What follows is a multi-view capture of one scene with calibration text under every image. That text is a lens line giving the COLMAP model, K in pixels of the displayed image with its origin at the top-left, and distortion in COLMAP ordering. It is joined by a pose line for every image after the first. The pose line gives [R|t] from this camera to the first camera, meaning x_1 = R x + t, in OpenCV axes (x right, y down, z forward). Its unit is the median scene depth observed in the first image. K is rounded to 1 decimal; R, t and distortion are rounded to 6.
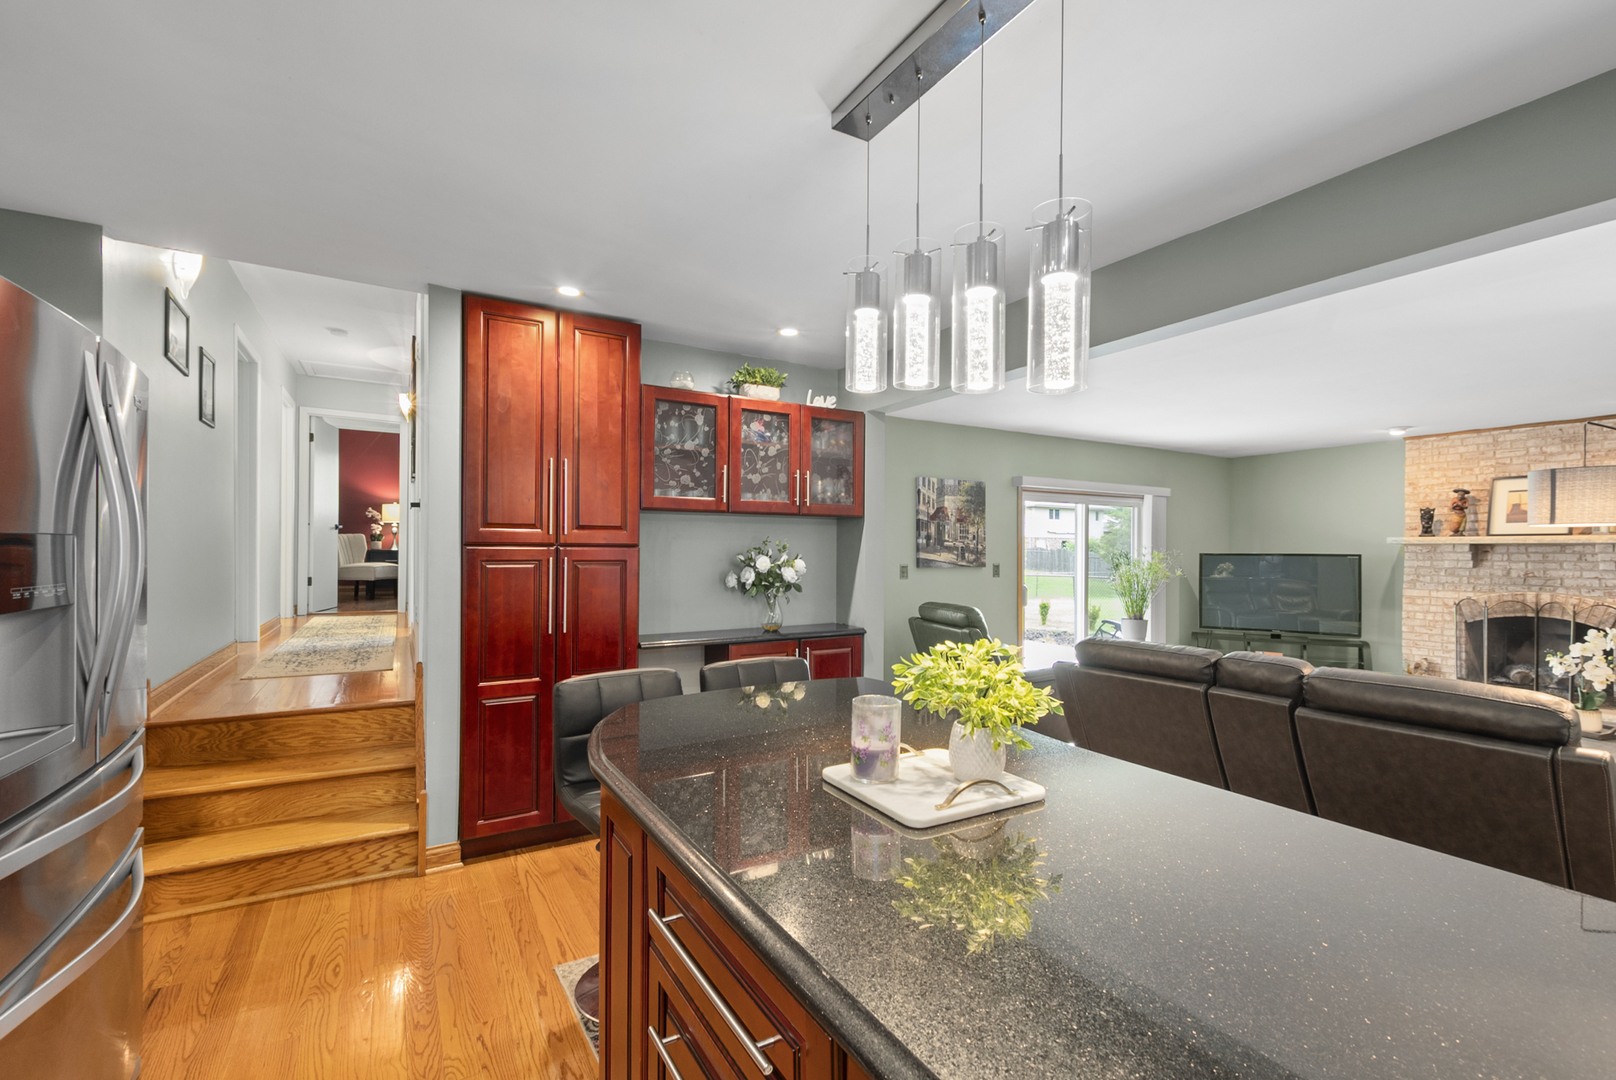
lens RADIAL K [[735.5, 0, 803.3], [0, 735.5, 549.6], [0, 0, 1]] dist [-0.003119, -0.000216]
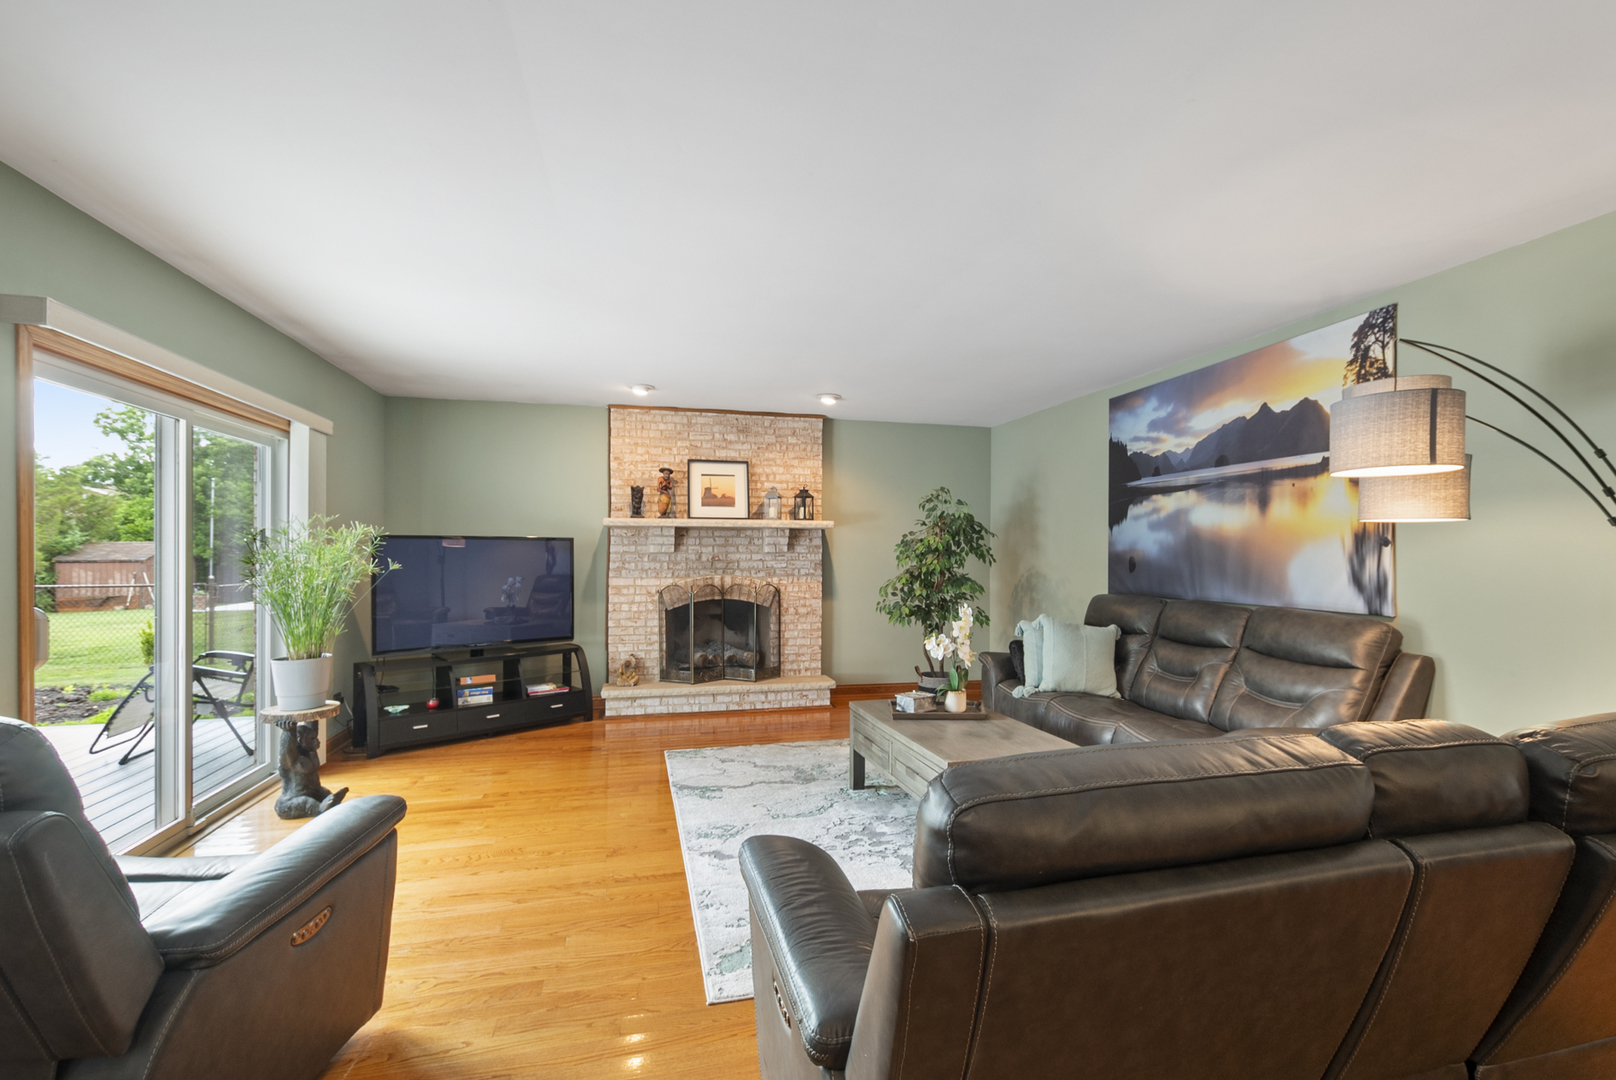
lens RADIAL K [[724.3, 0, 812.0], [0, 724.3, 547.6], [0, 0, 1]] dist [0.037556, -0.000038]
pose [[0.285854, 0.000336, 0.958273, 0.063848], [-0.000757, 1.000000, -0.000125, 0.018619], [-0.958273, -0.000689, 0.285854, 0.558005]]
